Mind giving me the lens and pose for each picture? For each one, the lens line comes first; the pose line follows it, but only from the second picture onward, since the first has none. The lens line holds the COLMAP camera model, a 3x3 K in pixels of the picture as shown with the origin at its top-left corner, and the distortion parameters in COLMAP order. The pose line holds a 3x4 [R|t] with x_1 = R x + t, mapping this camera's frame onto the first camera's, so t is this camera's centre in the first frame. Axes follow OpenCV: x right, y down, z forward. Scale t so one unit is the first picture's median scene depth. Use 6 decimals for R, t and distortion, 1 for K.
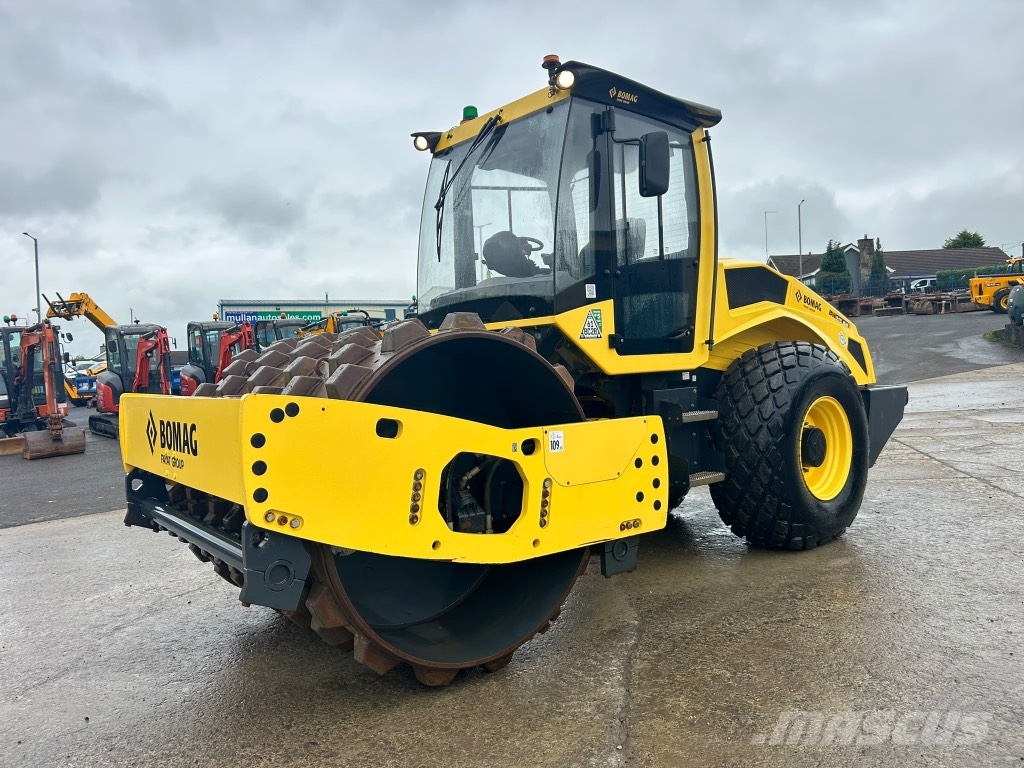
lens RADIAL K [[770.8, 0, 504.9], [0, 770.8, 381.1], [0, 0, 1]] dist [0.061446, -0.071179]
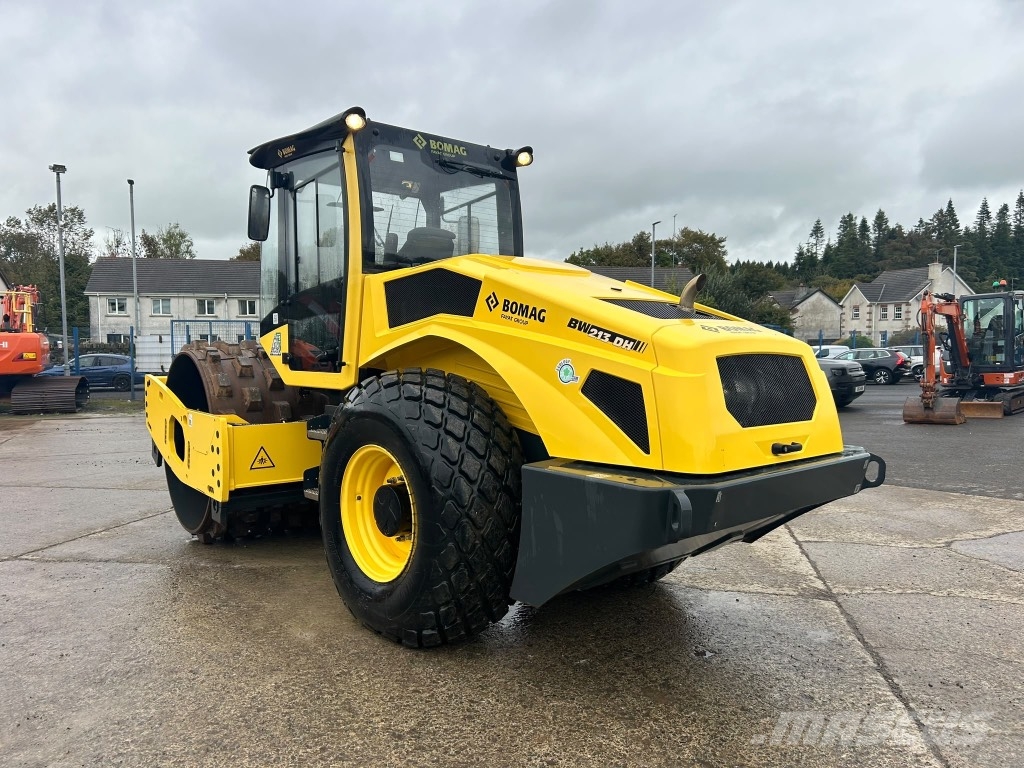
lens RADIAL K [[770.8, 0, 505.1], [0, 770.8, 392.3], [0, 0, 1]] dist [0.061446, -0.071179]
pose [[0.011580, 0.106429, -0.994253, 1.396195], [-0.020118, 0.994143, 0.106183, -0.137968], [0.999731, 0.018773, 0.013653, 1.347986]]
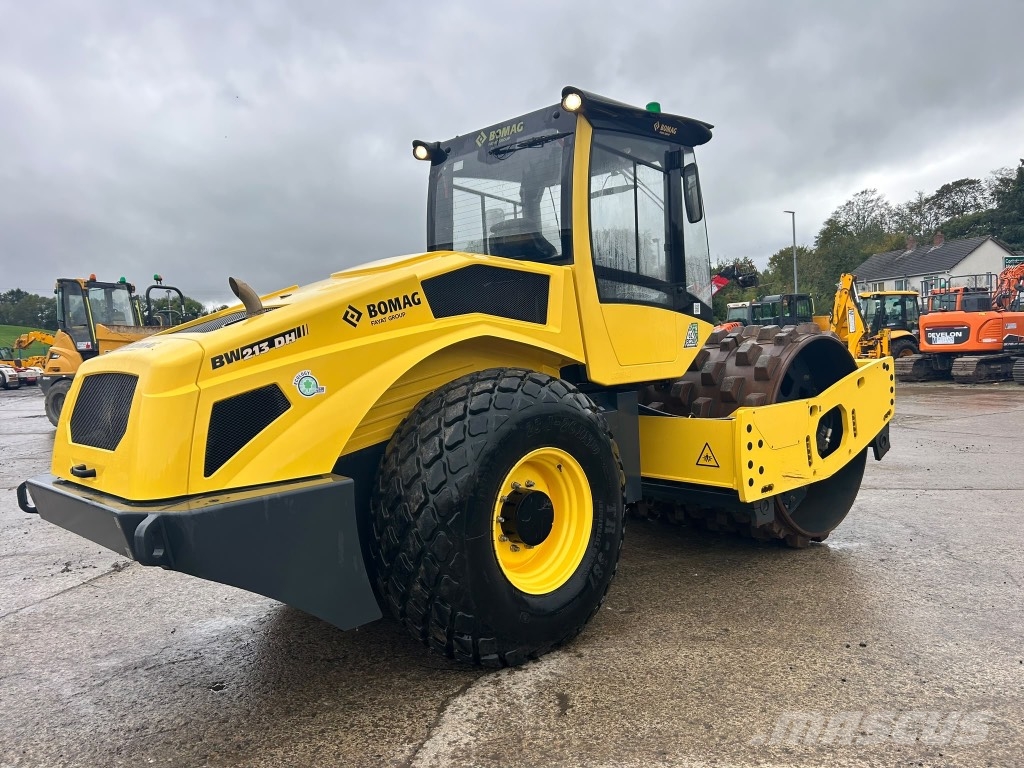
lens RADIAL K [[770.8, 0, 513.5], [0, 770.8, 392.6], [0, 0, 1]] dist [0.061446, -0.071179]
pose [[-0.992294, 0.099715, -0.073555, 0.288799], [0.092860, 0.991478, 0.091371, -0.112304], [0.082039, 0.083837, -0.993097, 2.399021]]
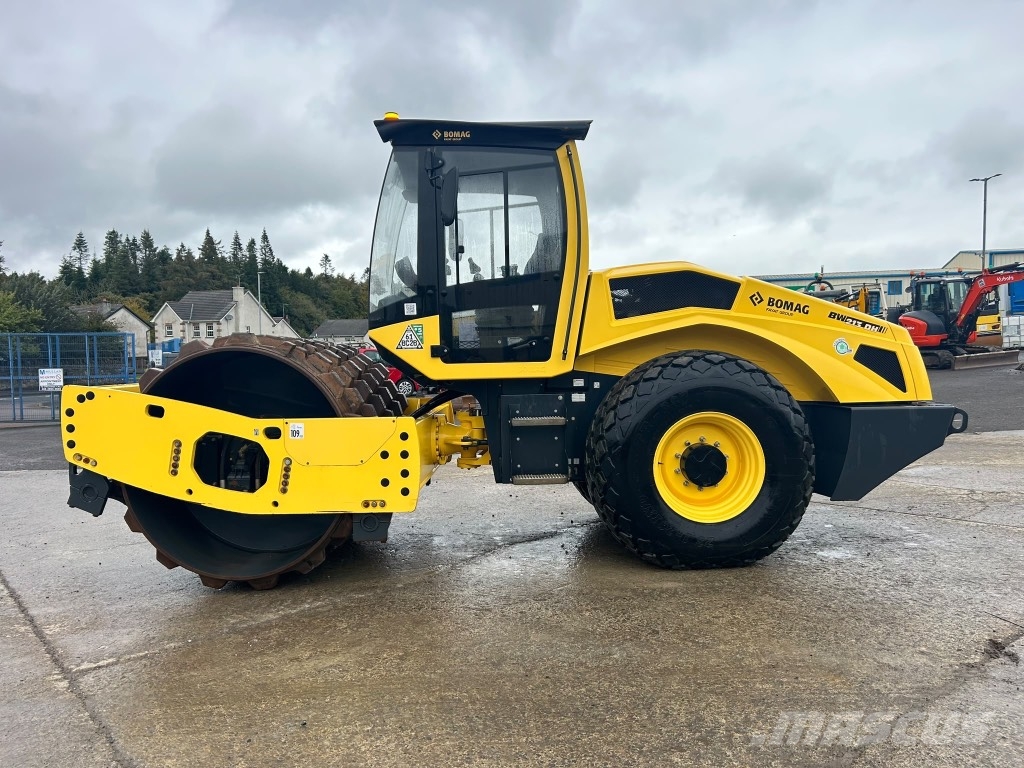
lens RADIAL K [[770.8, 0, 506.2], [0, 770.8, 393.0], [0, 0, 1]] dist [0.061446, -0.071179]
pose [[0.788153, 0.058929, -0.612652, 0.949283], [-0.028806, 0.997847, 0.058921, -0.060933], [0.614805, -0.028791, 0.788153, 0.147793]]
